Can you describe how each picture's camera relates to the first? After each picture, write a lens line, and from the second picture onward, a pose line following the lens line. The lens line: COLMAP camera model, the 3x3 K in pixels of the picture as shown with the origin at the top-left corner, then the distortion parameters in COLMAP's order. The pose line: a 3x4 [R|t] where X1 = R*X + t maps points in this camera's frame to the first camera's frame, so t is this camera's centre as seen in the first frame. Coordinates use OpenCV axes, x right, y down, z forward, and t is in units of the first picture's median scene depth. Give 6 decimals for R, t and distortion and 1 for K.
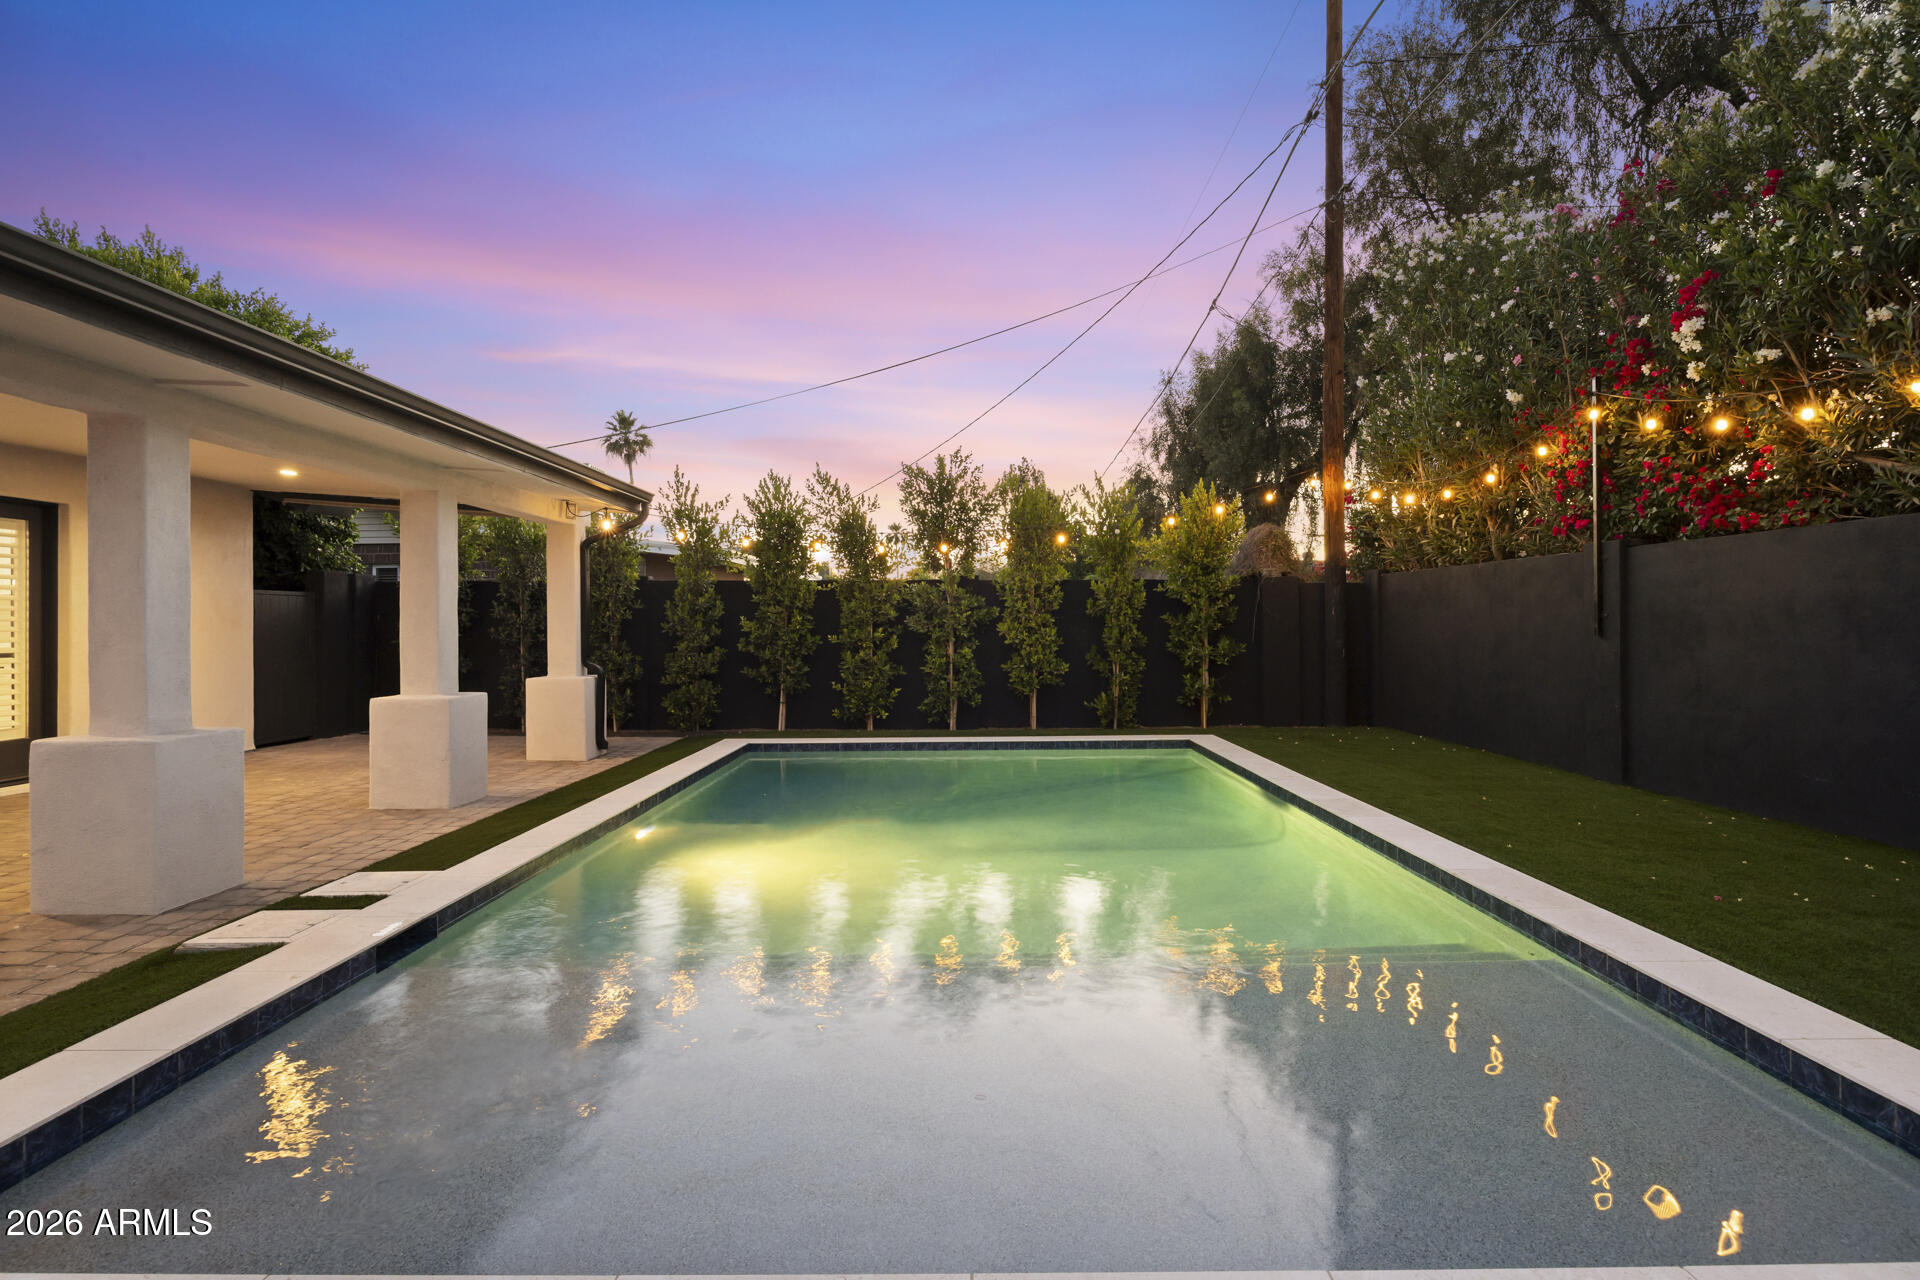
lens RADIAL K [[1031.6, 0, 963.1], [0, 1031.6, 619.7], [0, 0, 1]] dist [0.002158, 0.000429]
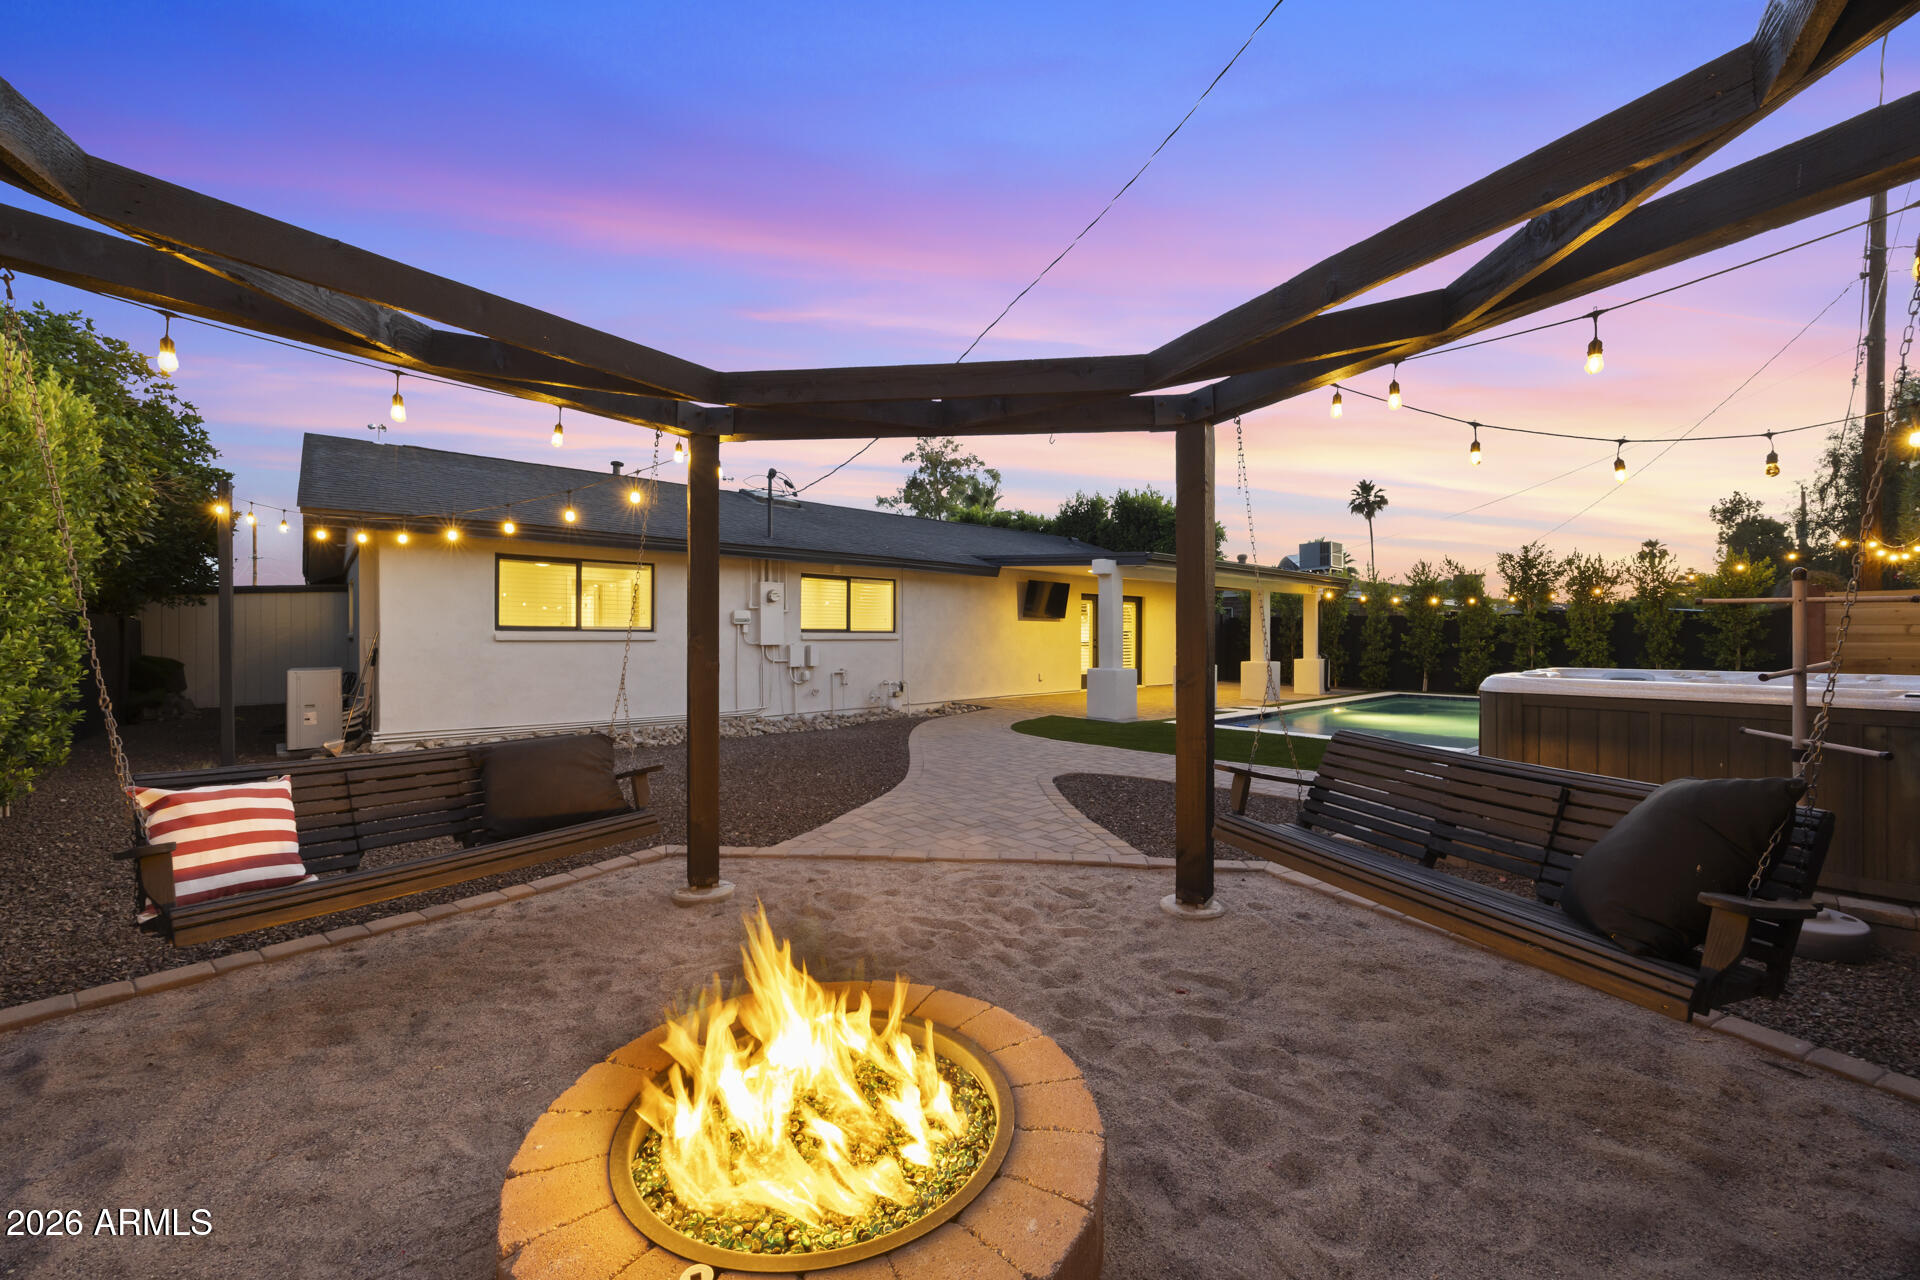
lens RADIAL K [[742.3, 0, 959.5], [0, 742.3, 639.9], [0, 0, 1]] dist [0.003018, -0.000422]
pose [[0.679948, 0.013247, -0.733140, 0.264998], [-0.002159, 0.999869, 0.016064, -0.012201], [0.733257, -0.009340, 0.679887, -0.629671]]
